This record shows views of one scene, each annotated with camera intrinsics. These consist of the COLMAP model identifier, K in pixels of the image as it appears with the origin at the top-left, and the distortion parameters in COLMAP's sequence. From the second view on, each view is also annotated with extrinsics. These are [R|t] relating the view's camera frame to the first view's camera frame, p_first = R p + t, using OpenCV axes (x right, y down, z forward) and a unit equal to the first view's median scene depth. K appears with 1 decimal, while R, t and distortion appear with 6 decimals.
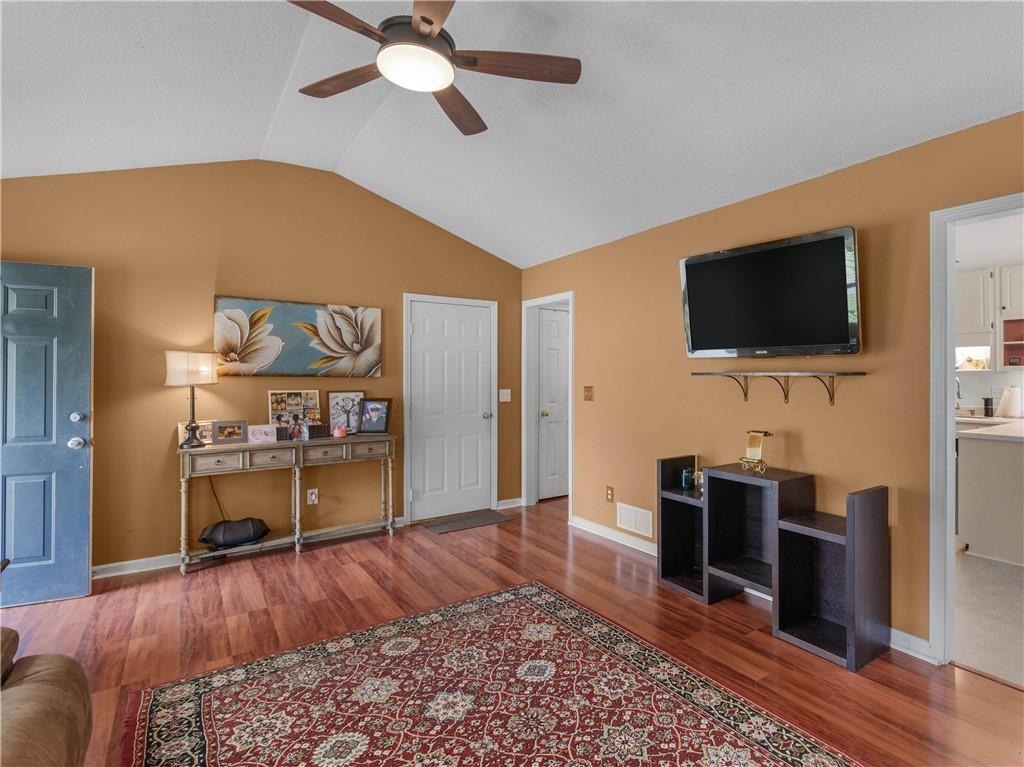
lens RADIAL K [[551.9, 0, 516.2], [0, 551.9, 378.0], [0, 0, 1]] dist [0.007499, -0.000995]
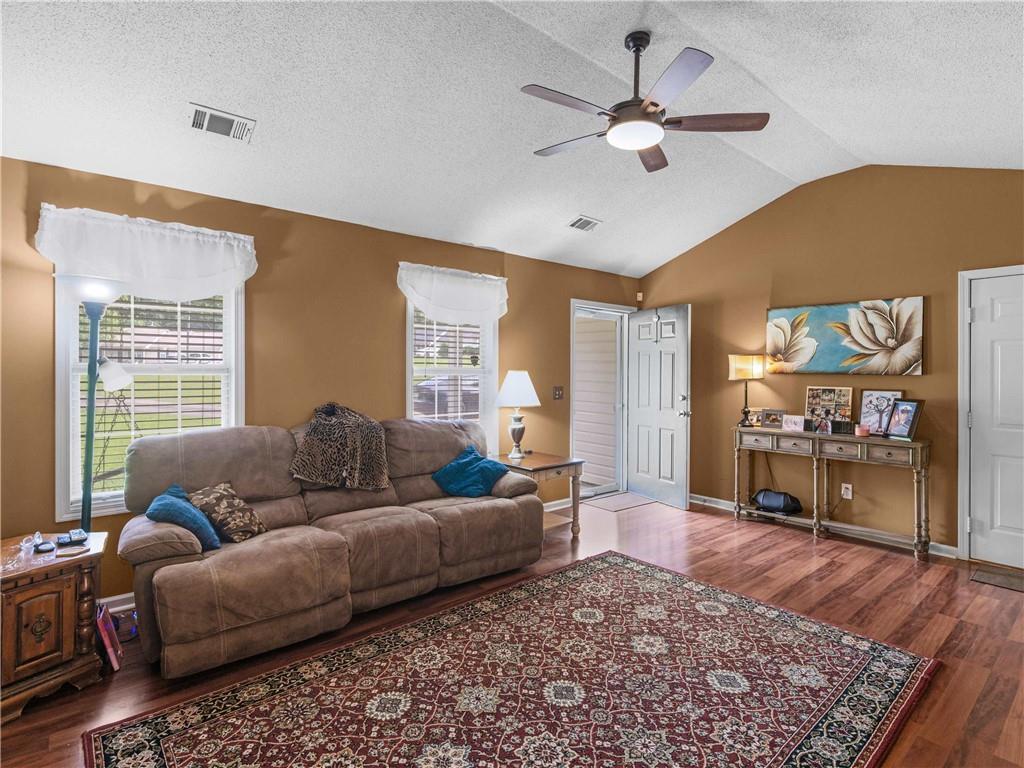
lens RADIAL K [[473.4, 0, 517.8], [0, 473.4, 374.5], [0, 0, 1]] dist [0.000198, 0.000366]
pose [[0.123312, 0.007562, -0.992339, 0.450951], [-0.009729, 0.999932, 0.006411, -0.001670], [0.992320, 0.008864, 0.123378, 0.301035]]
